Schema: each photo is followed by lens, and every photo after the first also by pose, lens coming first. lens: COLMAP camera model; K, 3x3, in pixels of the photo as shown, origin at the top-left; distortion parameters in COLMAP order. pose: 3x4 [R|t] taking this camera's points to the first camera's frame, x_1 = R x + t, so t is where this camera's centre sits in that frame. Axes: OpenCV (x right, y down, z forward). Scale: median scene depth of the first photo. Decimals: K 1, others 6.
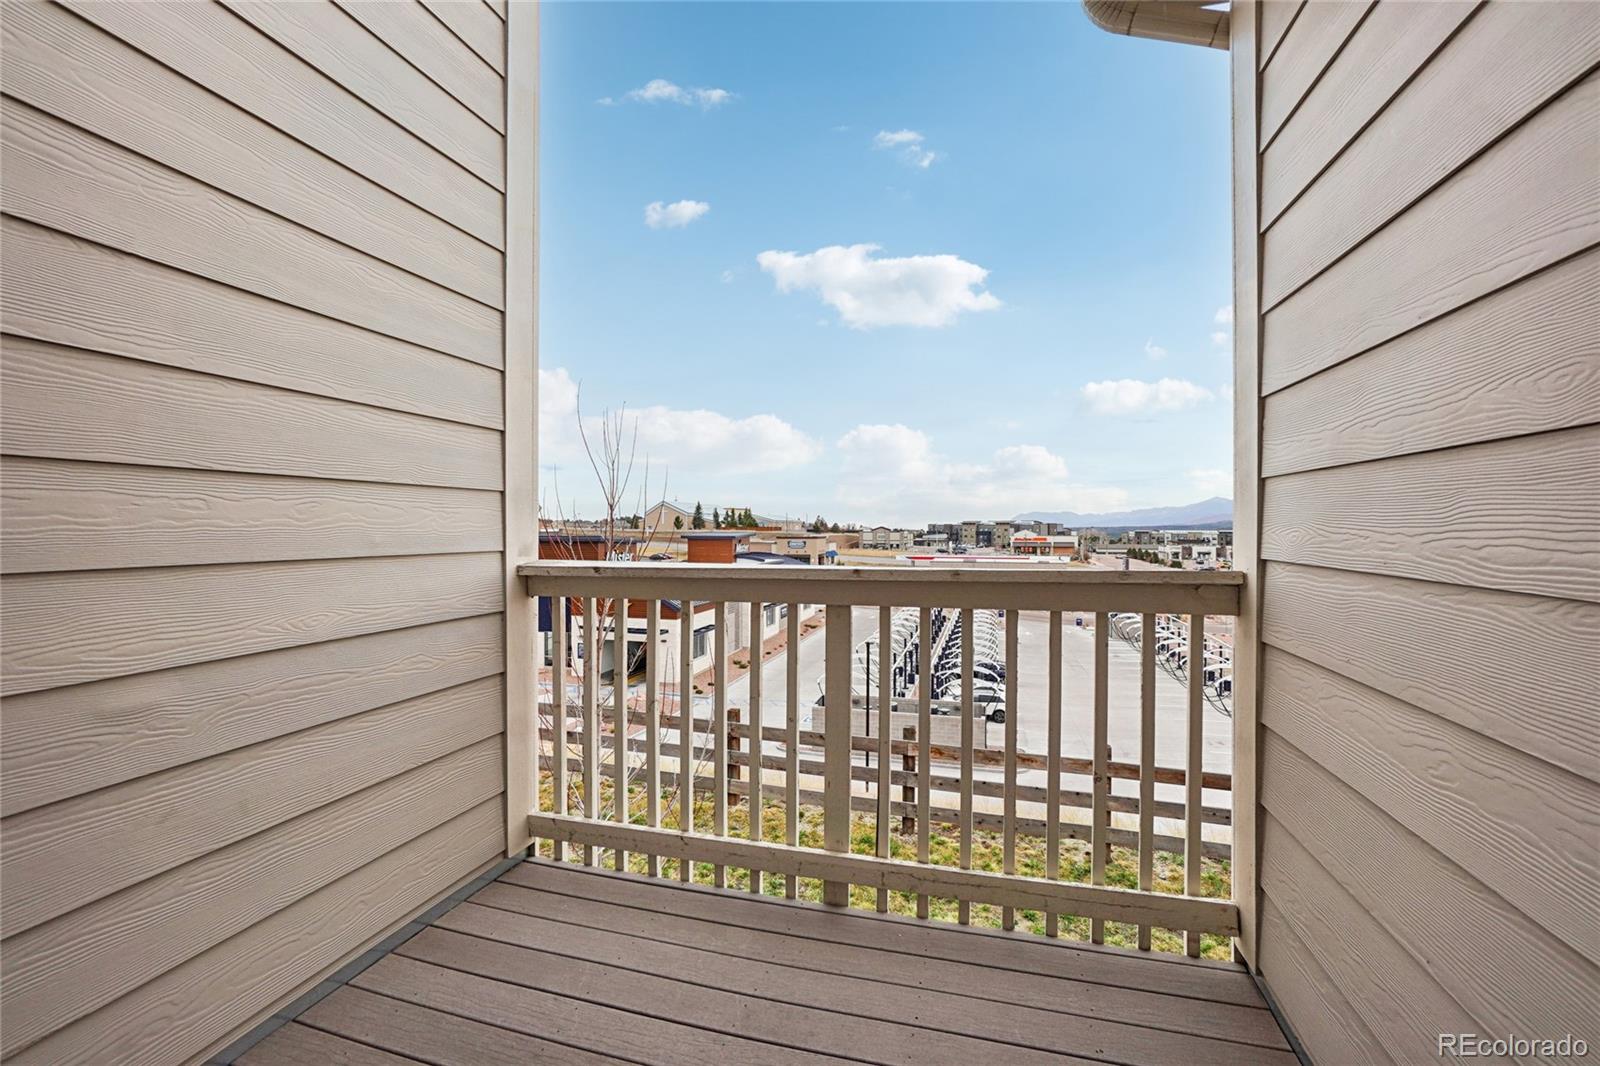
lens RADIAL K [[718.6, 0, 800.0], [0, 718.6, 533.0], [0, 0, 1]] dist [0.000289, 0.000322]
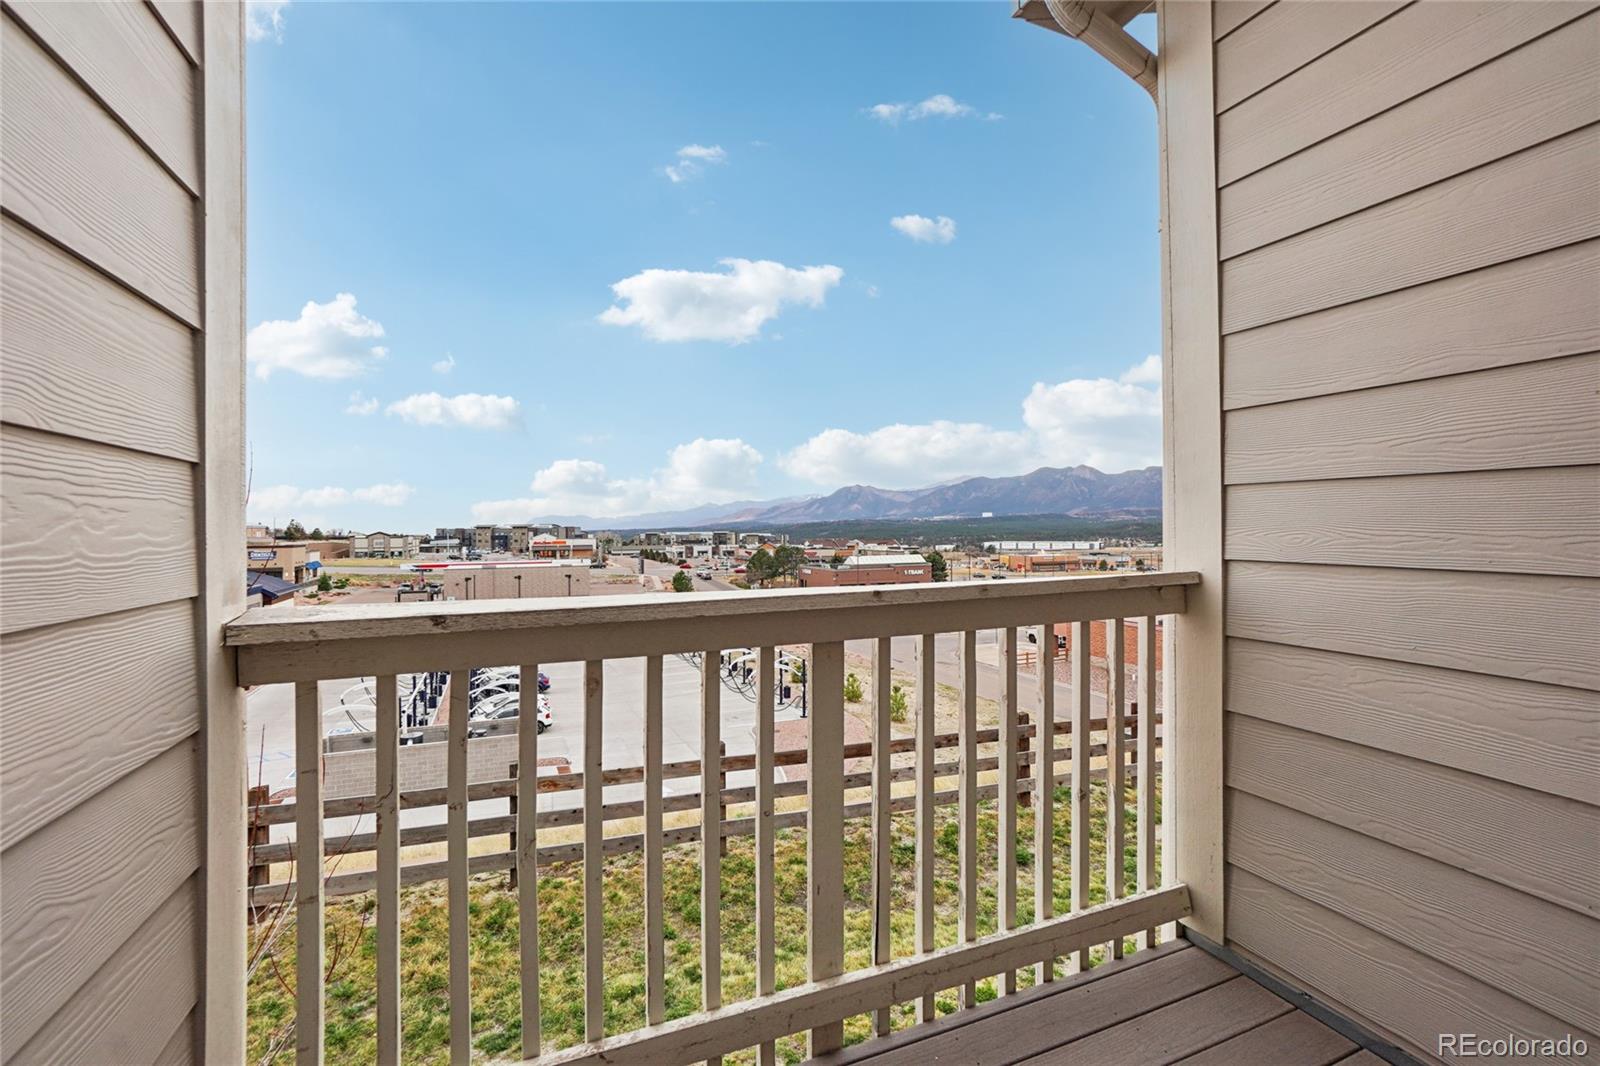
lens RADIAL K [[718.6, 0, 800.0], [0, 718.6, 533.0], [0, 0, 1]] dist [0.000289, 0.000322]
pose [[0.798230, -0.012365, 0.602225, -0.088634], [0.015187, 0.999885, 0.000400, -0.002175], [-0.602161, 0.008827, 0.798326, 0.095195]]
